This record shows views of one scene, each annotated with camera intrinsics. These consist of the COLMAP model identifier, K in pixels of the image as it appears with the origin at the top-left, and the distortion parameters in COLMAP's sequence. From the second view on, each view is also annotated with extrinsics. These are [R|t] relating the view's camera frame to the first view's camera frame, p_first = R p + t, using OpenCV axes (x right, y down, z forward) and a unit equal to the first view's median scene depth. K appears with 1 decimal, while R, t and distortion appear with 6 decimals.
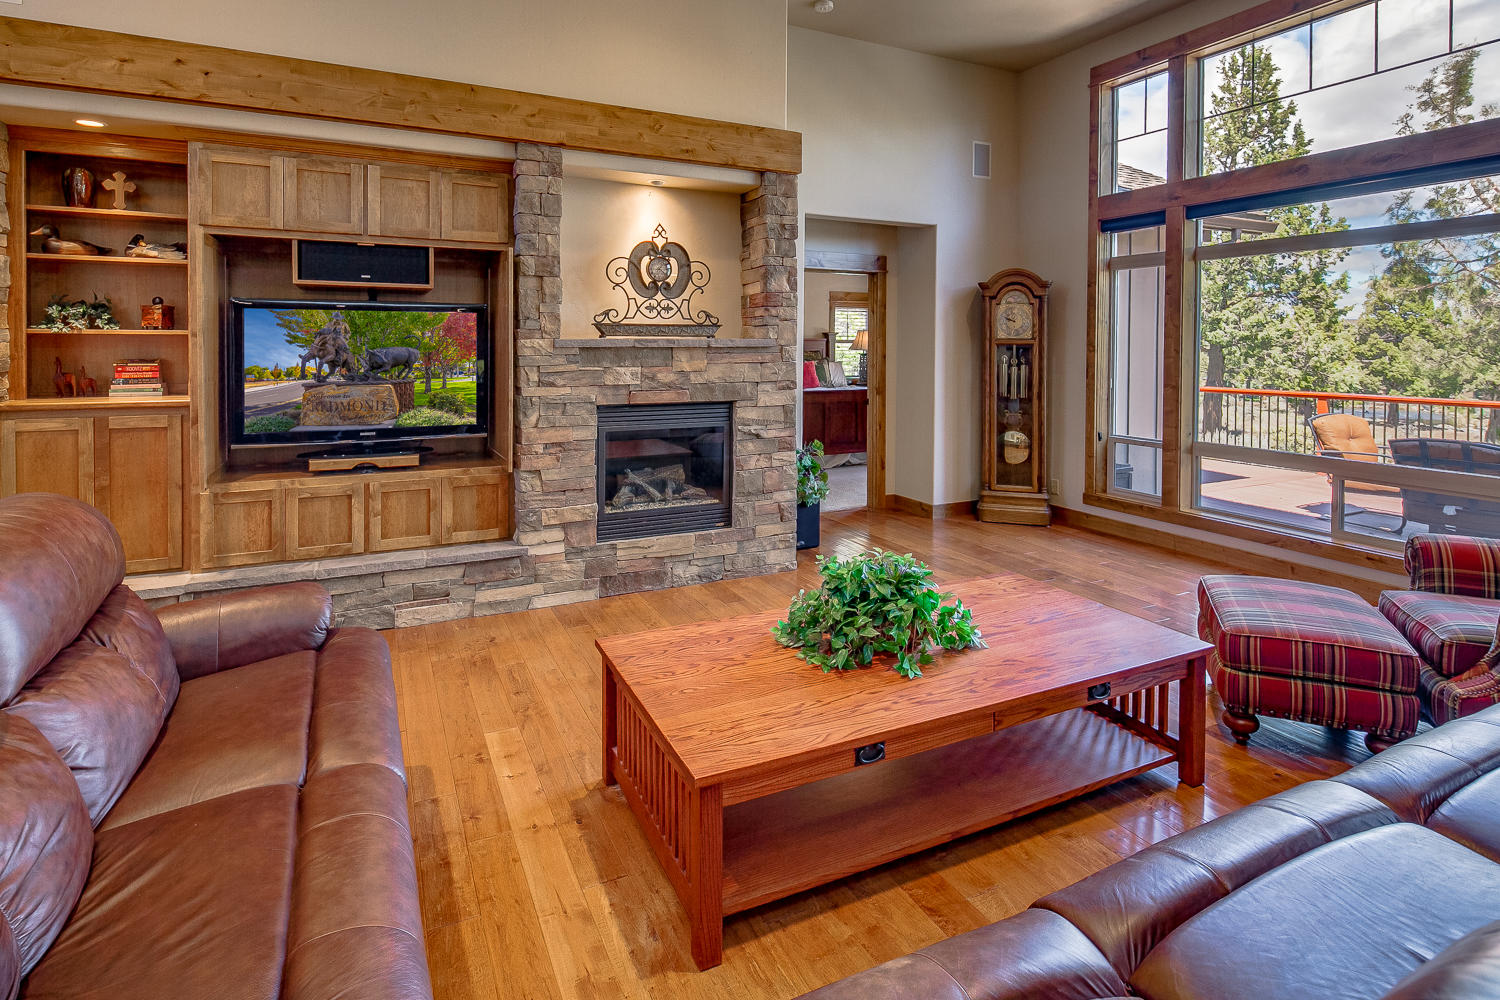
lens RADIAL K [[765.1, 0, 738.2], [0, 765.1, 352.3], [0, 0, 1]] dist [0.000409, -0.000584]
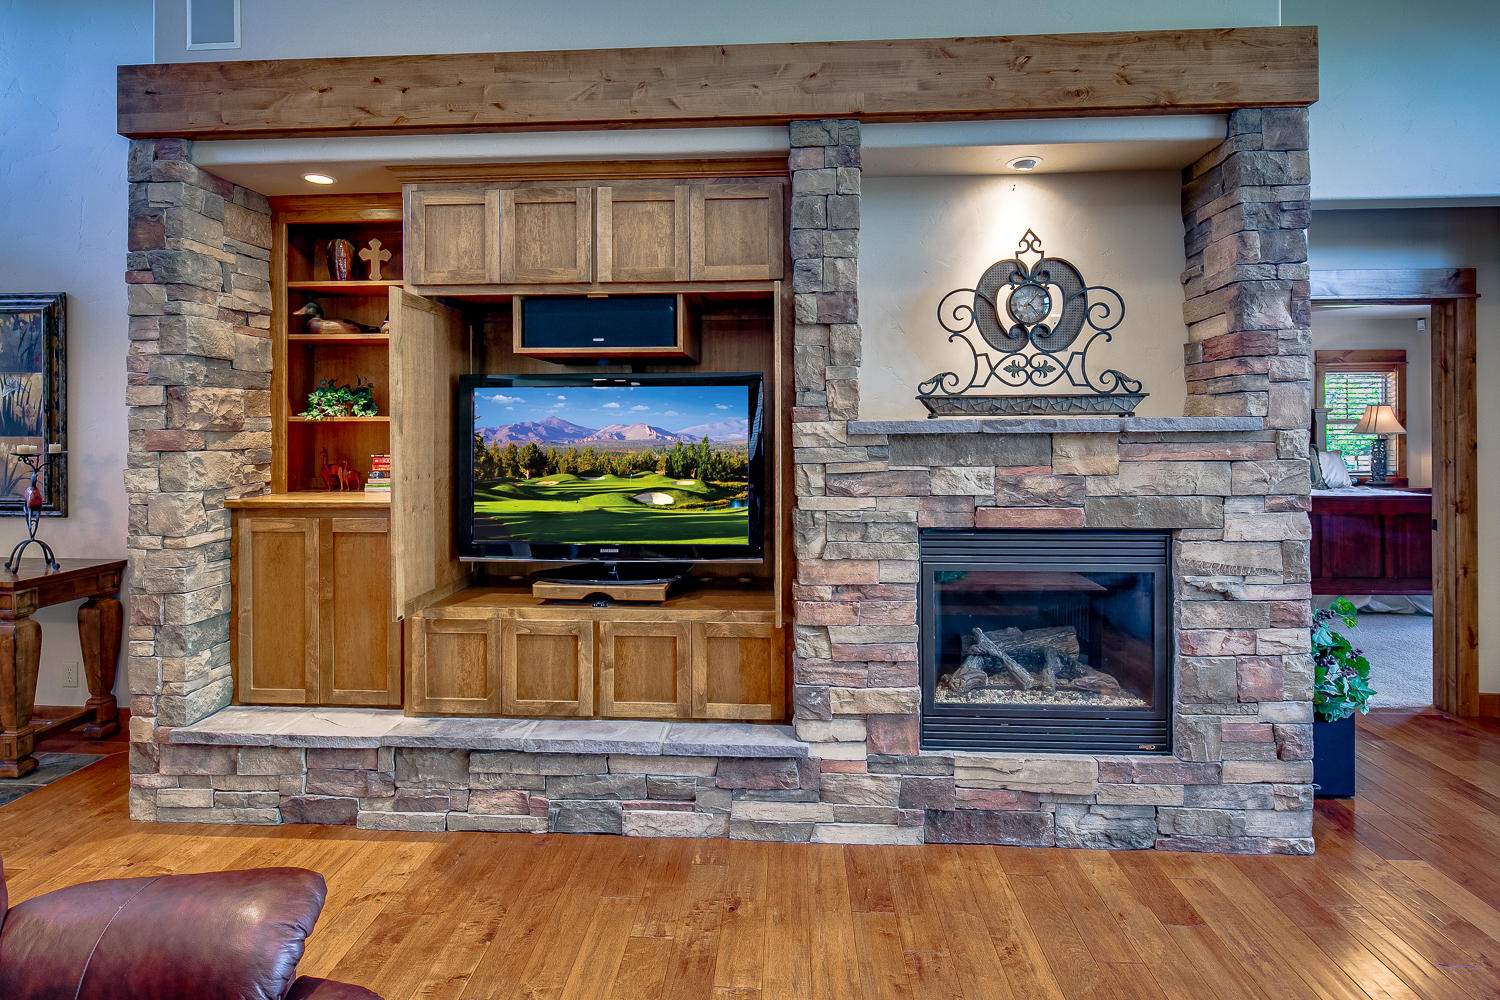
lens RADIAL K [[748.2, 0, 730.6], [0, 748.2, 427.3], [0, 0, 1]] dist [0.003314, -0.000793]
pose [[0.868293, -0.007921, -0.495988, -0.016429], [0.001900, 0.999918, -0.012642, -0.004579], [0.496048, 0.010035, 0.868237, 0.398521]]
